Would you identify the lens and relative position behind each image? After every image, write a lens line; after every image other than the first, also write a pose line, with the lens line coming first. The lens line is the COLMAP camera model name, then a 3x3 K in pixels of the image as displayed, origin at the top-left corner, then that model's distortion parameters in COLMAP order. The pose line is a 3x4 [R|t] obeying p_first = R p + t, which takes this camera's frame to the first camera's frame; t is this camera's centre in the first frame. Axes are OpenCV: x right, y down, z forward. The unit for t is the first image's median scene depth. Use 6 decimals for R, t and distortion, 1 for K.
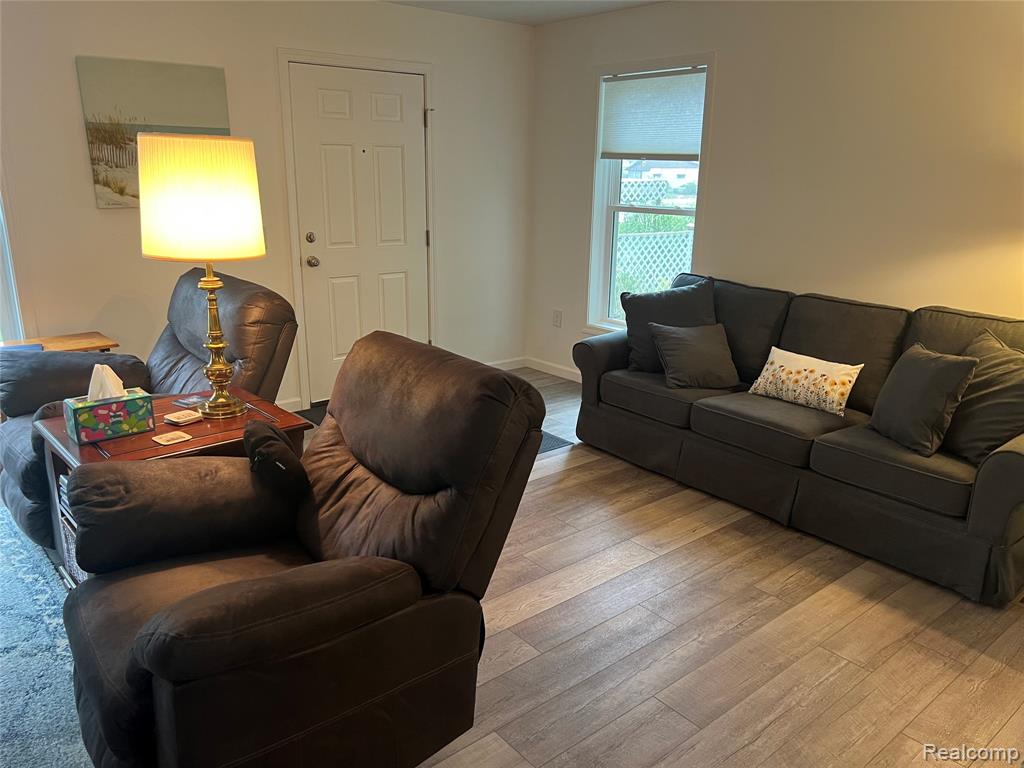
lens RADIAL K [[772.7, 0, 512.0], [0, 772.7, 384.0], [0, 0, 1]] dist [0.028019, -0.006709]
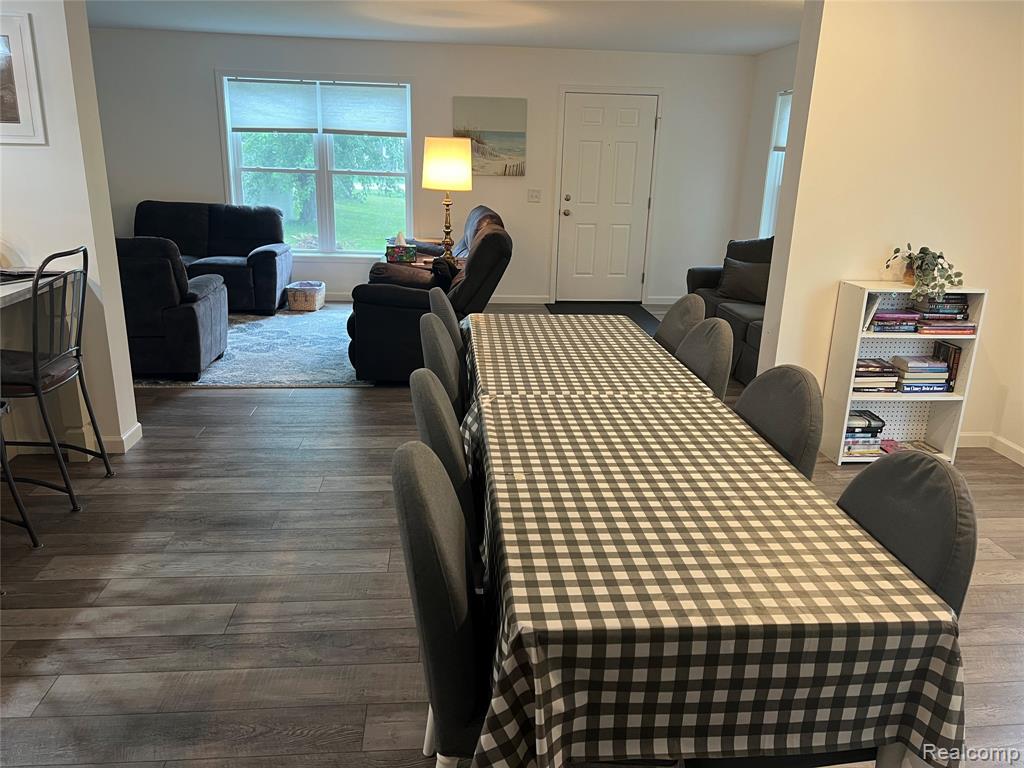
lens RADIAL K [[772.7, 0, 512.0], [0, 772.7, 384.0], [0, 0, 1]] dist [0.028019, -0.006709]
pose [[0.821413, 0.174037, -0.543132, 0.596948], [-0.171864, 0.983570, 0.055246, 0.127649], [0.543823, 0.047965, 0.837828, -0.417110]]
